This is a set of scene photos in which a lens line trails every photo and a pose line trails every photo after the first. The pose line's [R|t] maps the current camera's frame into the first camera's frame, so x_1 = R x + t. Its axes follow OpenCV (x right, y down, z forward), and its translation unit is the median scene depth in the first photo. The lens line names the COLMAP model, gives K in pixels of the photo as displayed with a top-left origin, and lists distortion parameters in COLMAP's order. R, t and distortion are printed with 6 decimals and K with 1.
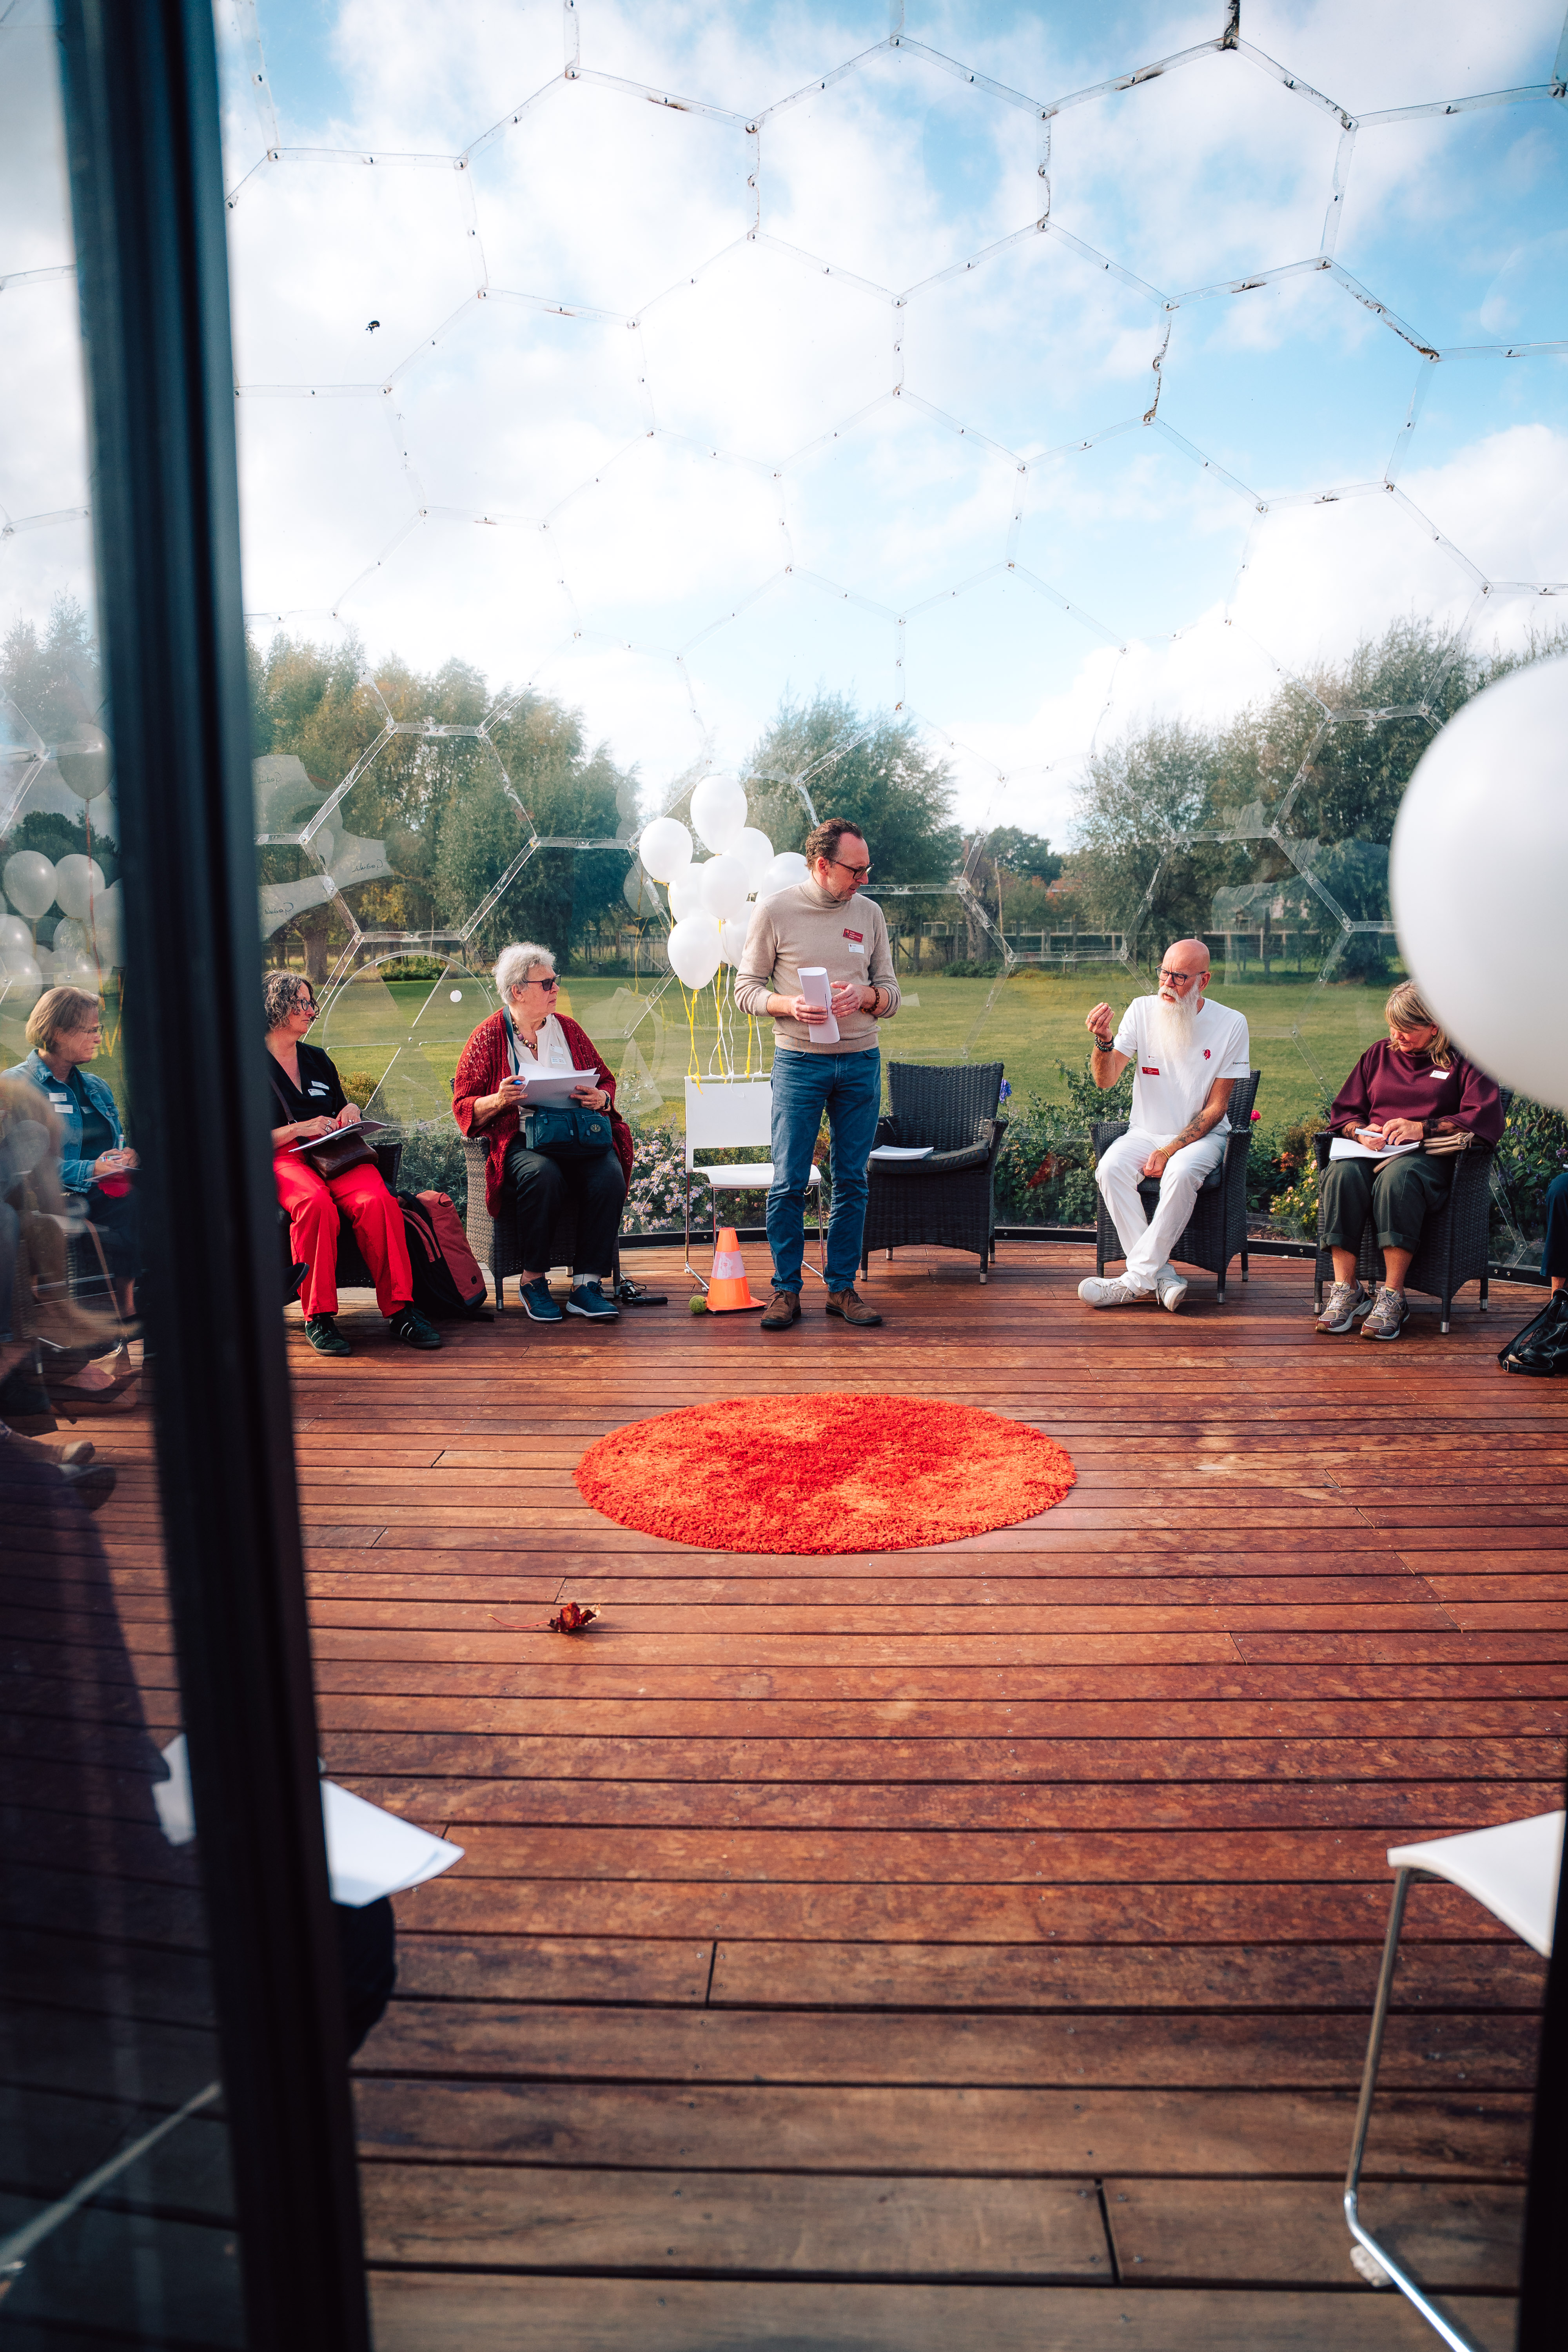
lens RADIAL K [[1607.8, 0, 806.8], [0, 1607.8, 1179.3], [0, 0, 1]] dist [-0.142829, 0.111582]
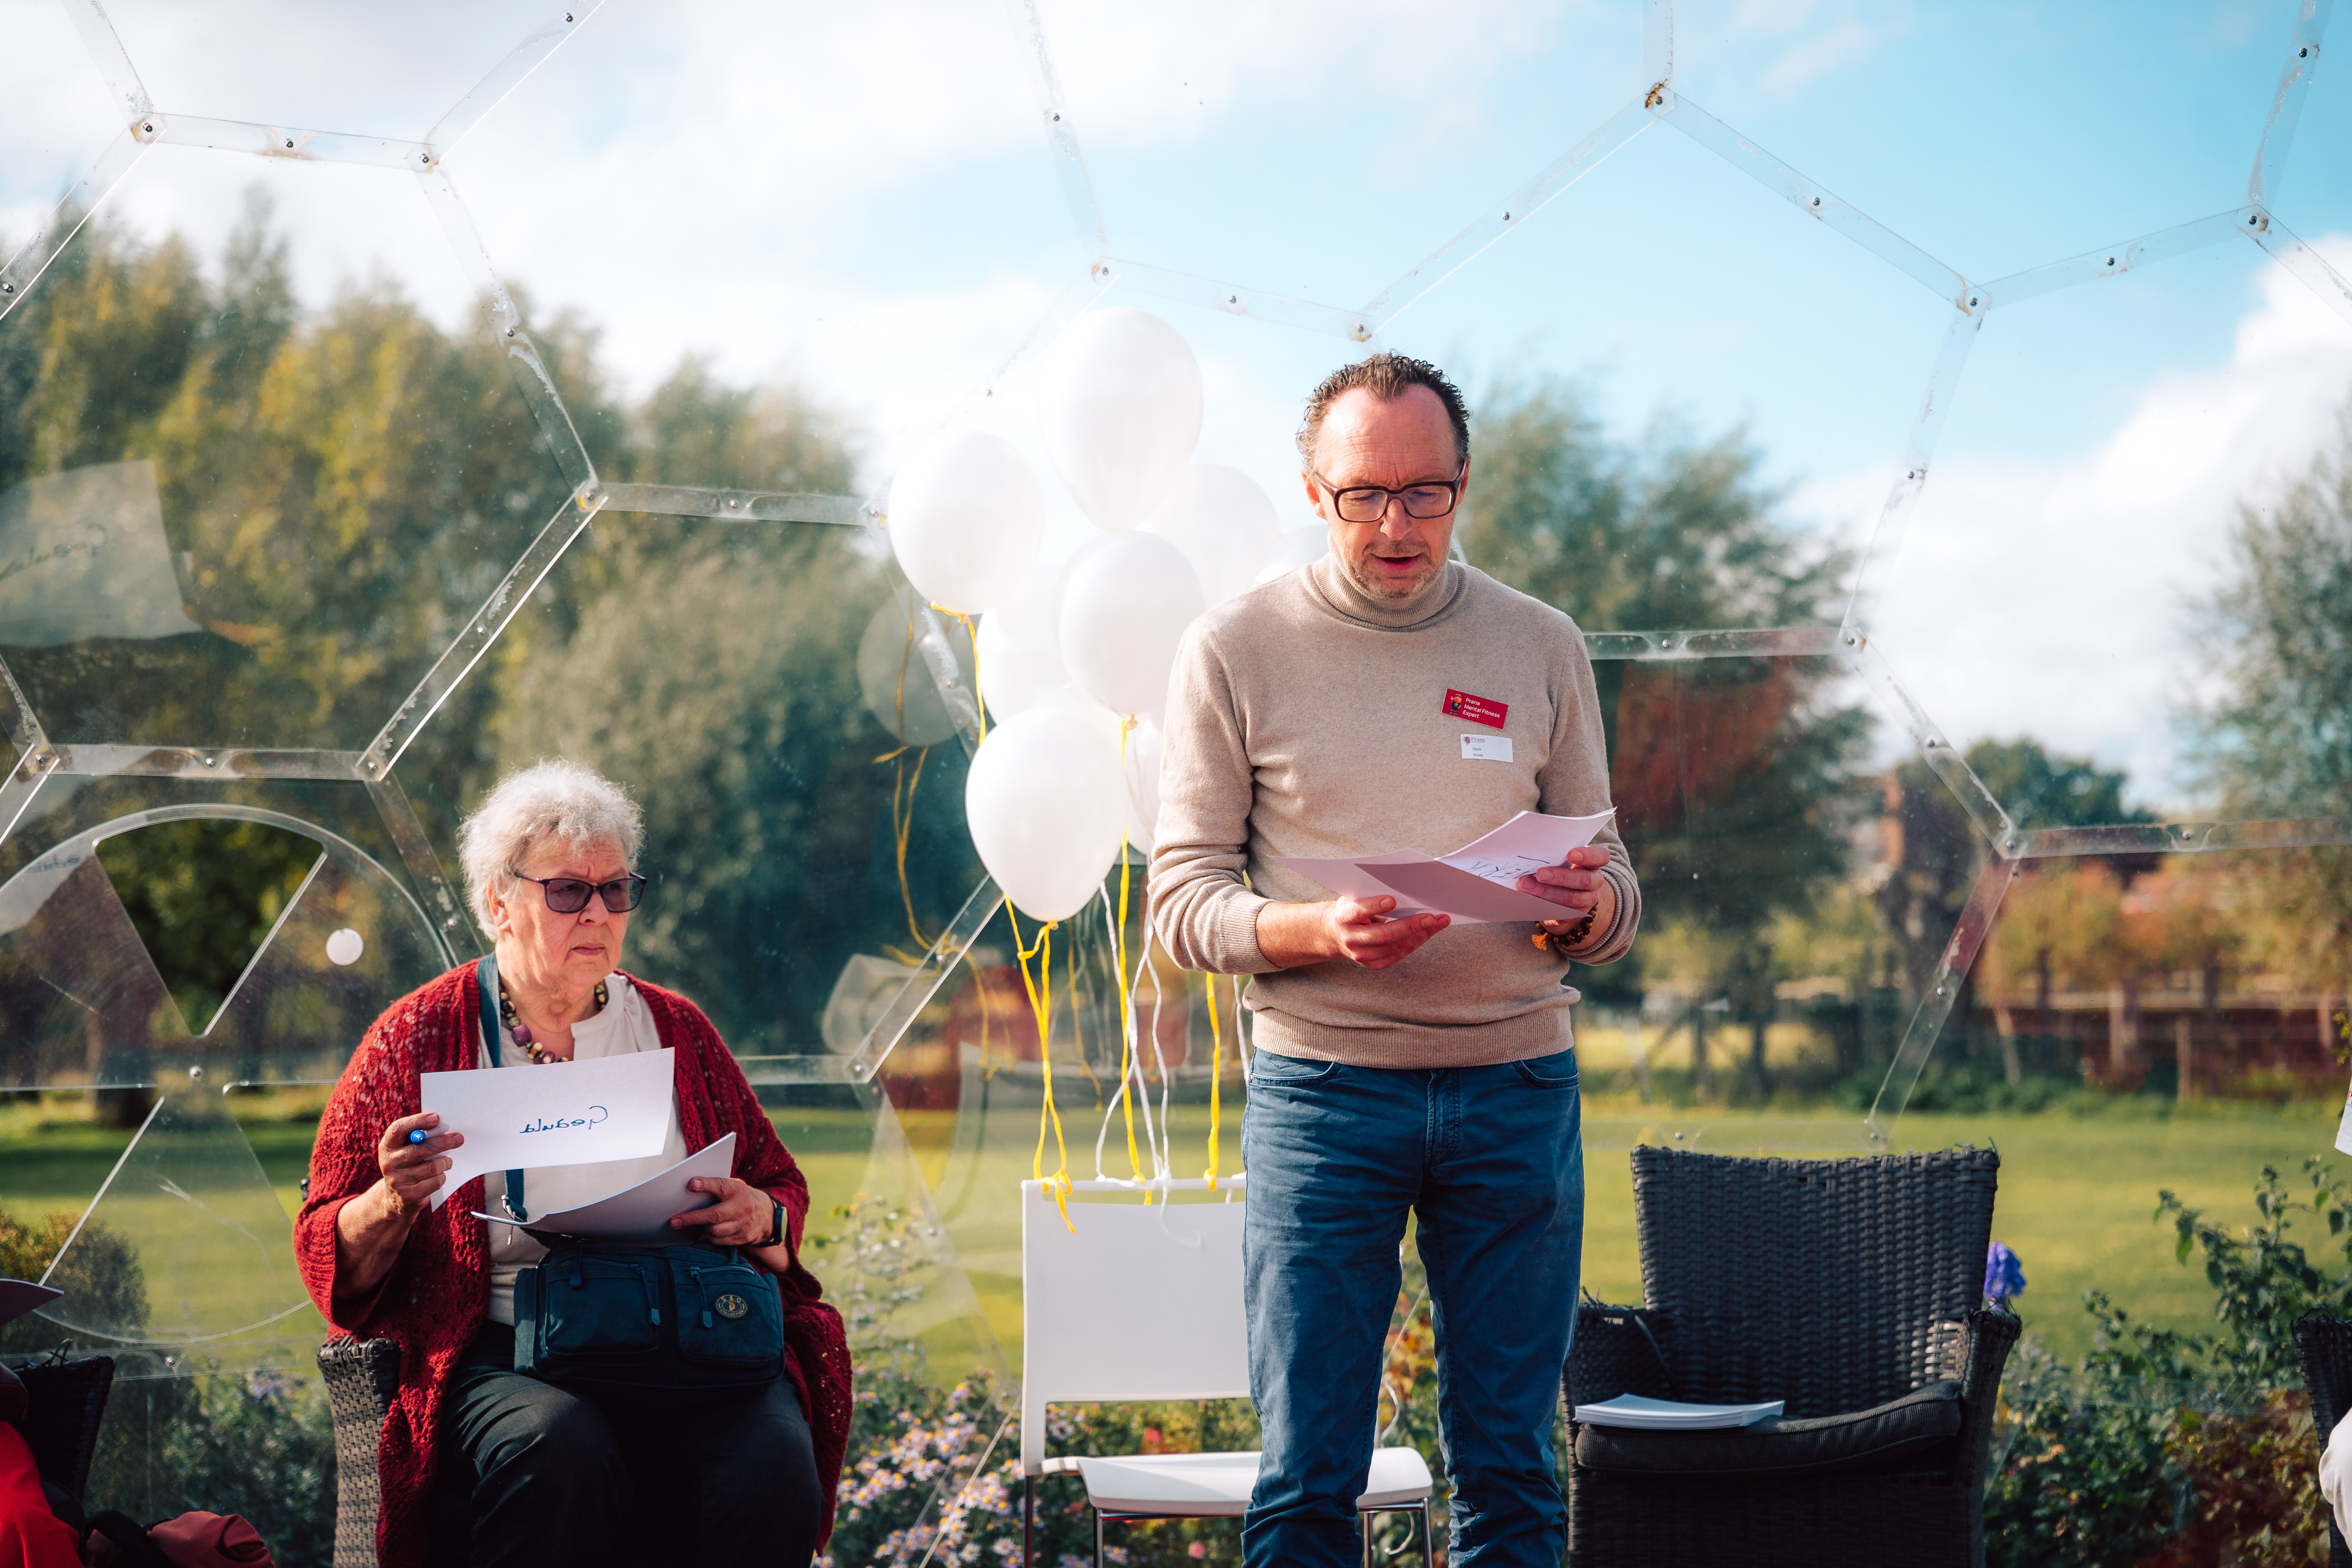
lens RADIAL K [[4274.4, 0, 1169.1], [0, 4274.4, 751.5], [0, 0, 1]] dist [0.363807, -0.036350]
pose [[0.997633, -0.007563, -0.068344, 0.015878], [-0.007140, 0.977166, -0.212355, 0.037925], [0.068390, 0.212340, 0.974800, 0.111545]]
